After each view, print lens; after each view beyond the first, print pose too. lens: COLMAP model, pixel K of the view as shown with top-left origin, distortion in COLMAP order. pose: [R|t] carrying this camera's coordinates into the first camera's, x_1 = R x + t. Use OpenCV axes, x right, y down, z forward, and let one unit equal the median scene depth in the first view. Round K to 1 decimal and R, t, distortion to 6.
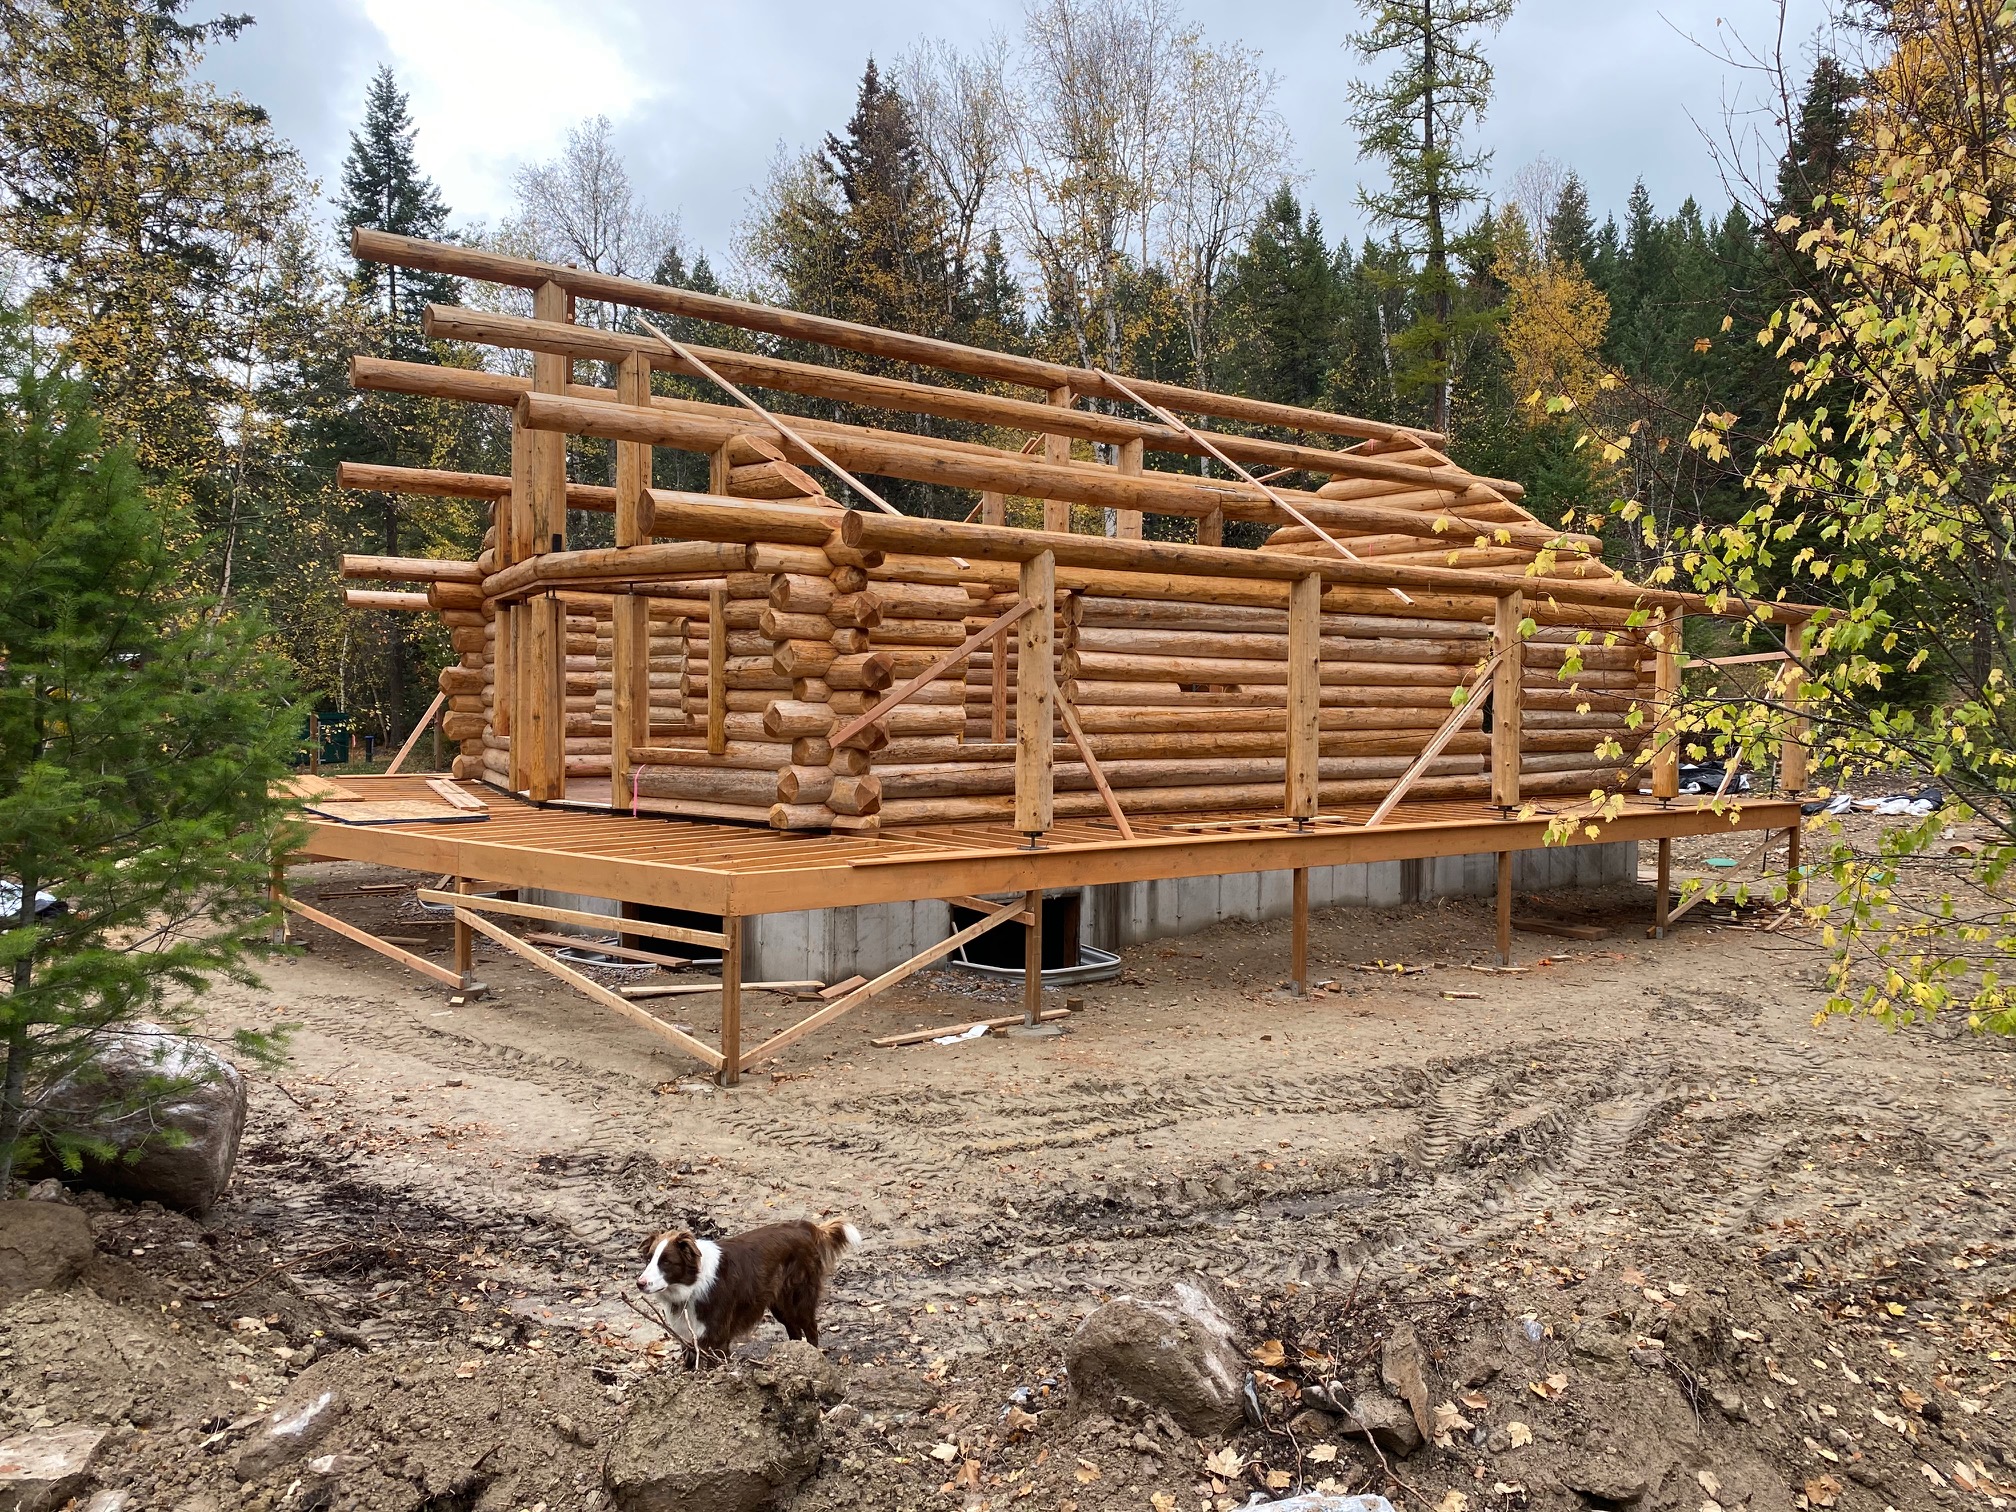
lens RADIAL K [[1517.5, 0, 1008.0], [0, 1517.5, 756.0], [0, 0, 1]] dist [0.001907, -0.000087]
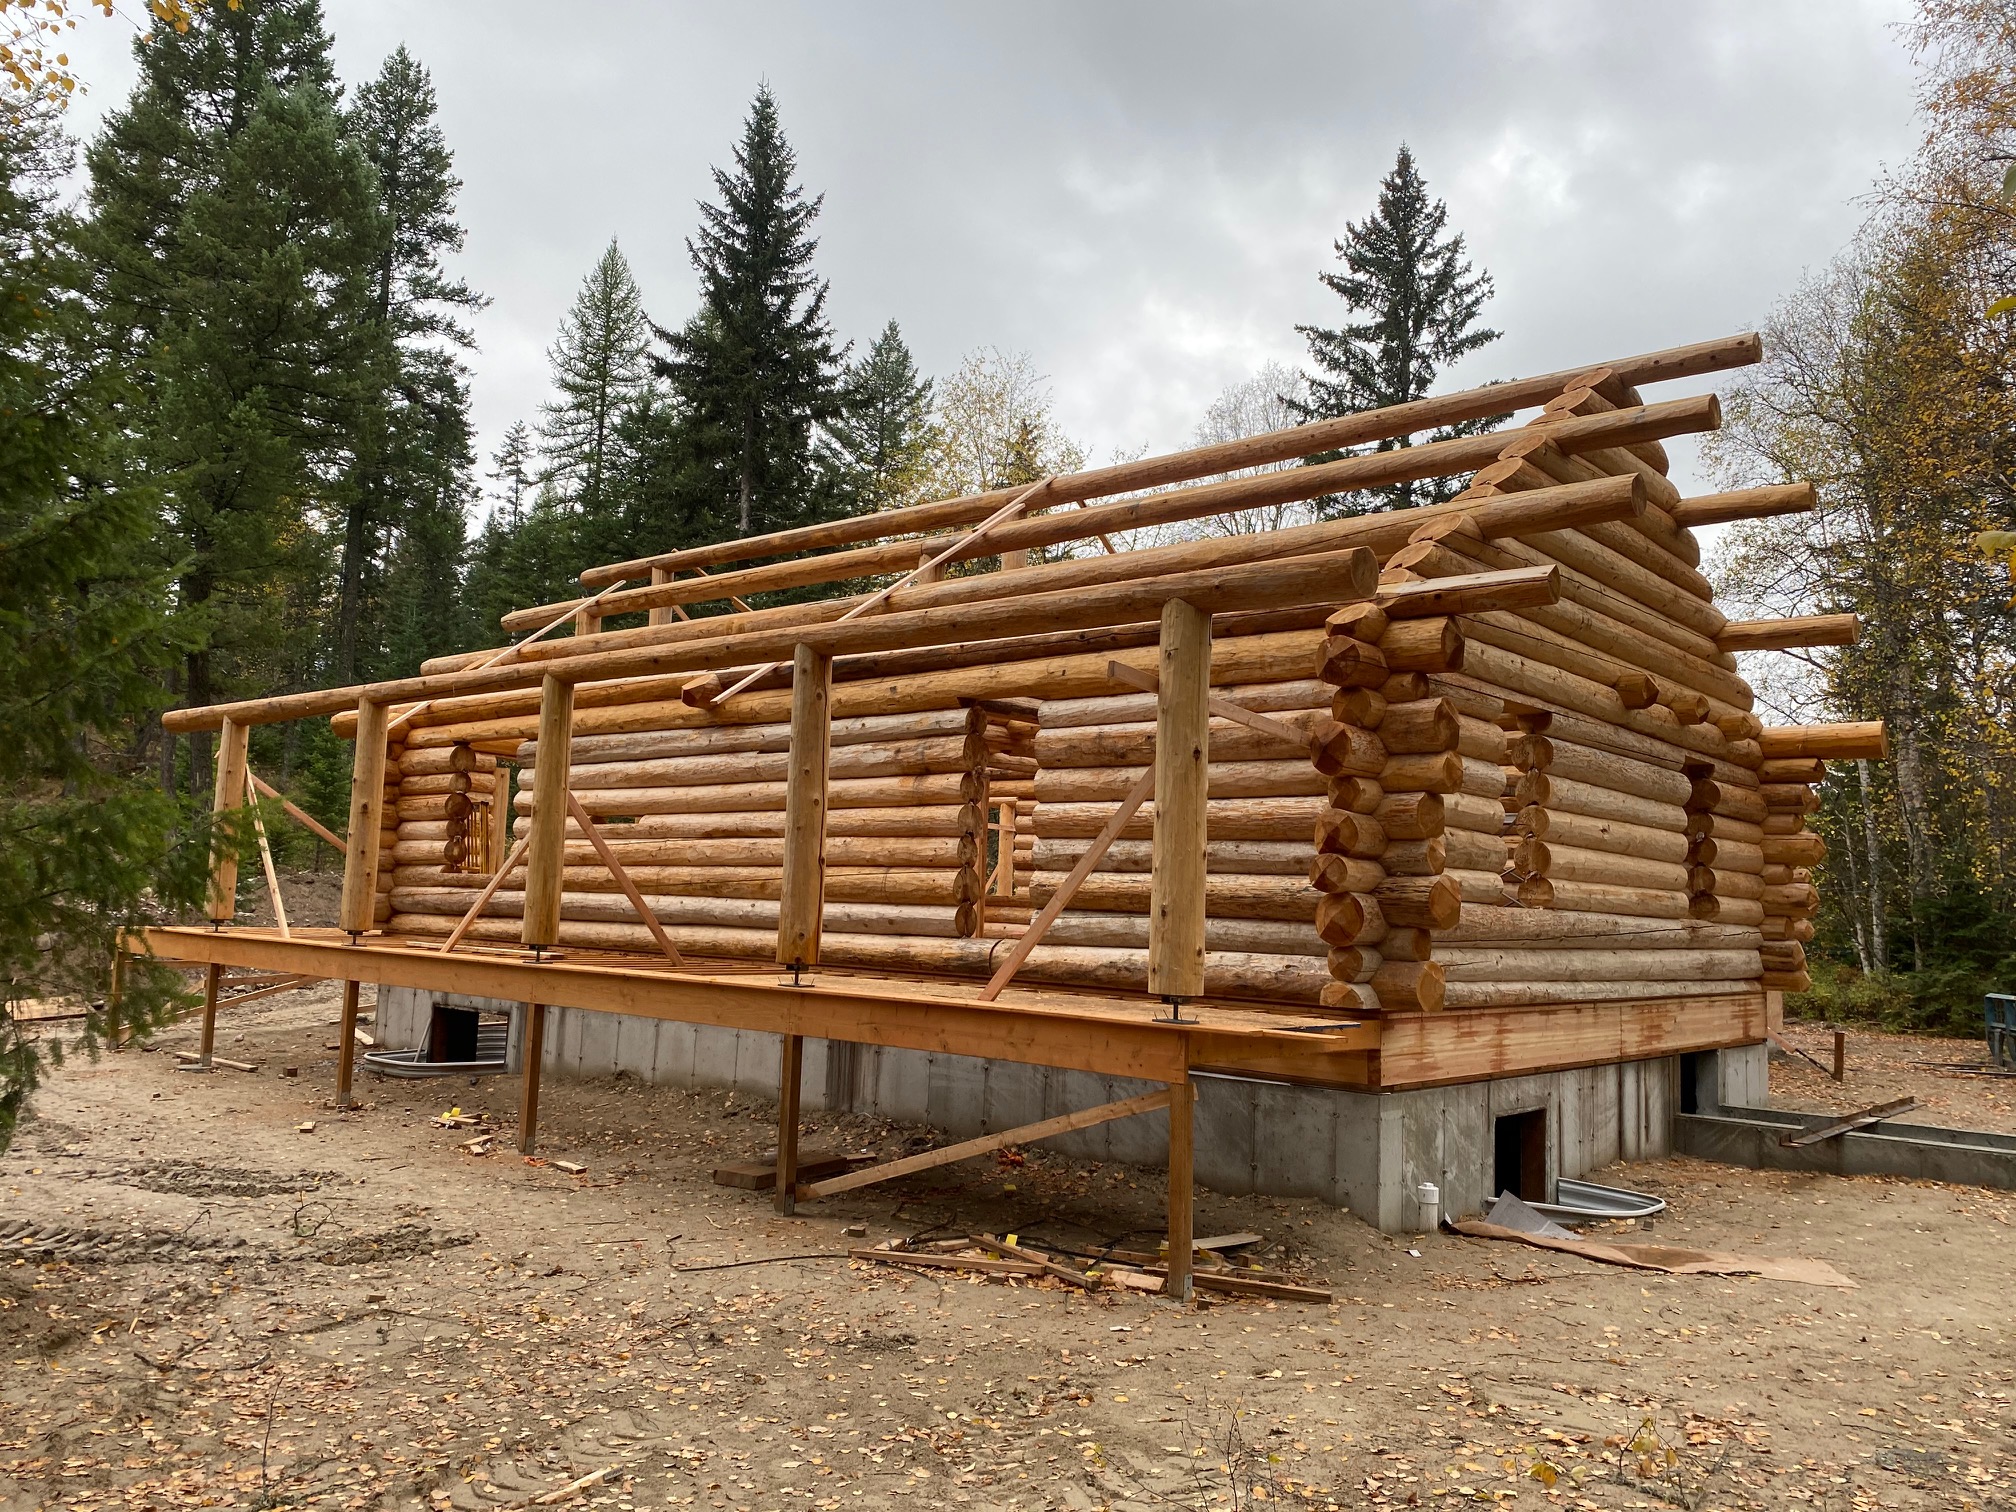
lens RADIAL K [[1517.5, 0, 1008.0], [0, 1517.5, 756.0], [0, 0, 1]] dist [0.001907, -0.000087]
pose [[0.215166, -0.101993, -0.971237, 1.101591], [-0.072668, 0.990102, -0.120073, 0.012107], [0.973870, 0.096413, 0.205625, 1.020182]]
